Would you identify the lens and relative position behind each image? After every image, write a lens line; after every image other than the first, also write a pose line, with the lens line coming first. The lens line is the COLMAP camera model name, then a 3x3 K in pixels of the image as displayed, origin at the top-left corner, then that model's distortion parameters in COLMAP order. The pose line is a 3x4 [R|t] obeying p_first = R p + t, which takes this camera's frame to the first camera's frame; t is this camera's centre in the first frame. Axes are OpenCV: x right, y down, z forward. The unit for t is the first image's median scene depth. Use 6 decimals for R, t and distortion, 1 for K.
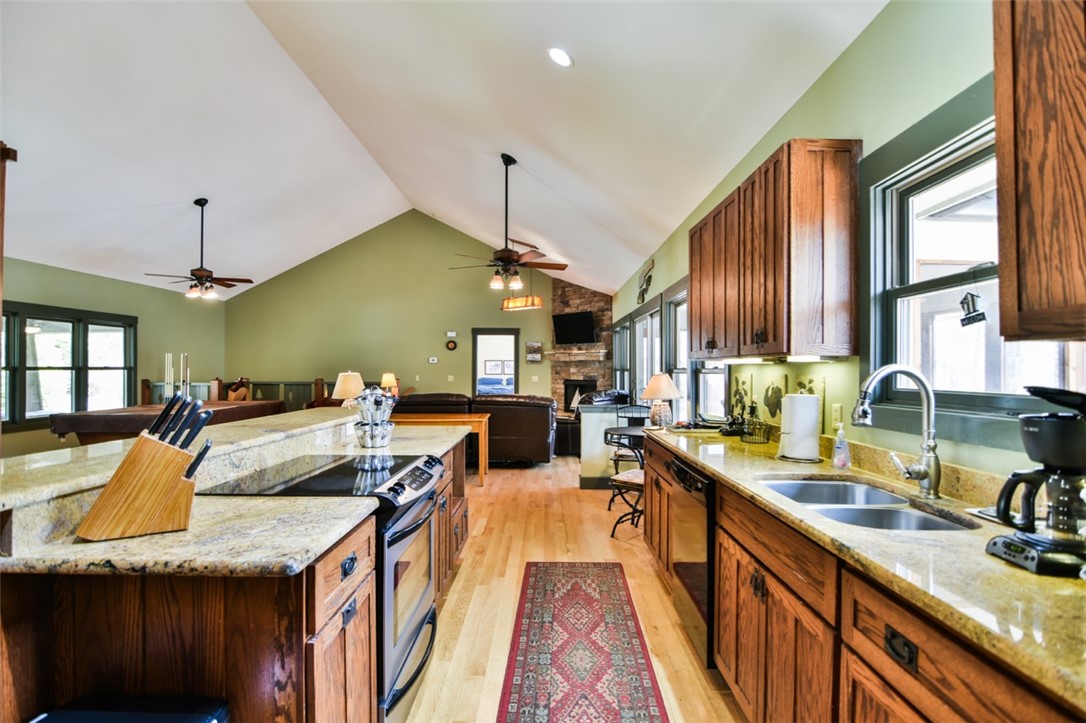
lens RADIAL K [[529.6, 0, 539.3], [0, 529.6, 363.5], [0, 0, 1]] dist [-0.002156, -0.013185]
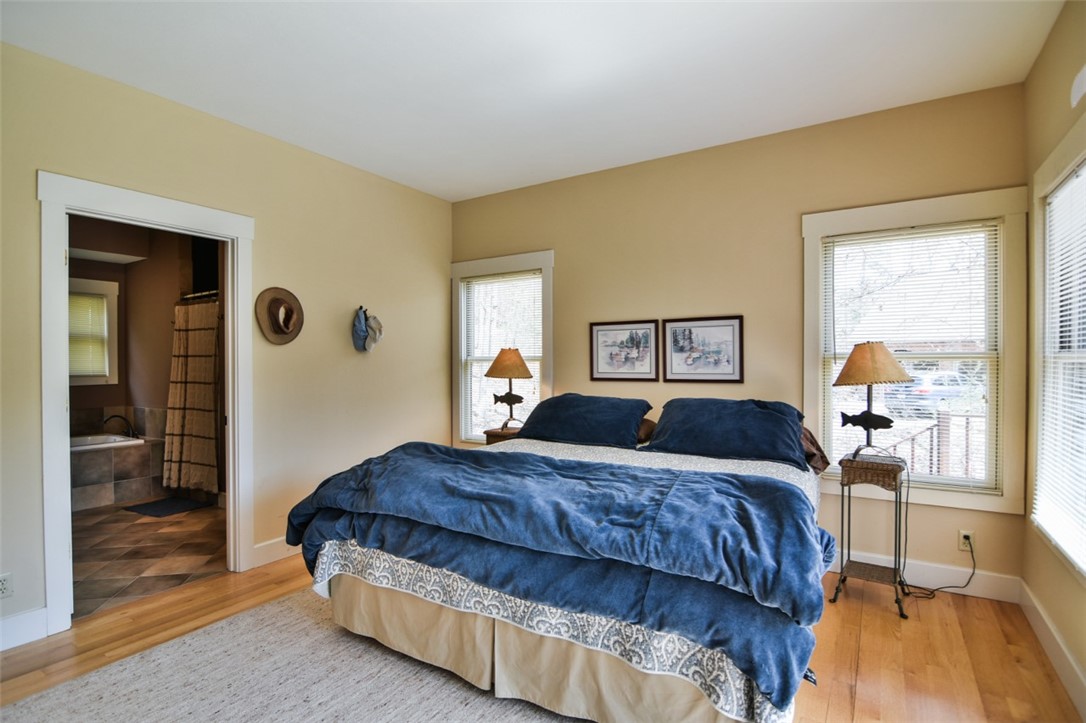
lens RADIAL K [[529.6, 0, 539.3], [0, 529.6, 363.5], [0, 0, 1]] dist [-0.002156, -0.013185]
pose [[0.844708, -0.004133, -0.535212, 0.014681], [0.011788, 0.999871, 0.010883, 0.014811], [0.535098, -0.015502, 0.844648, 1.196669]]
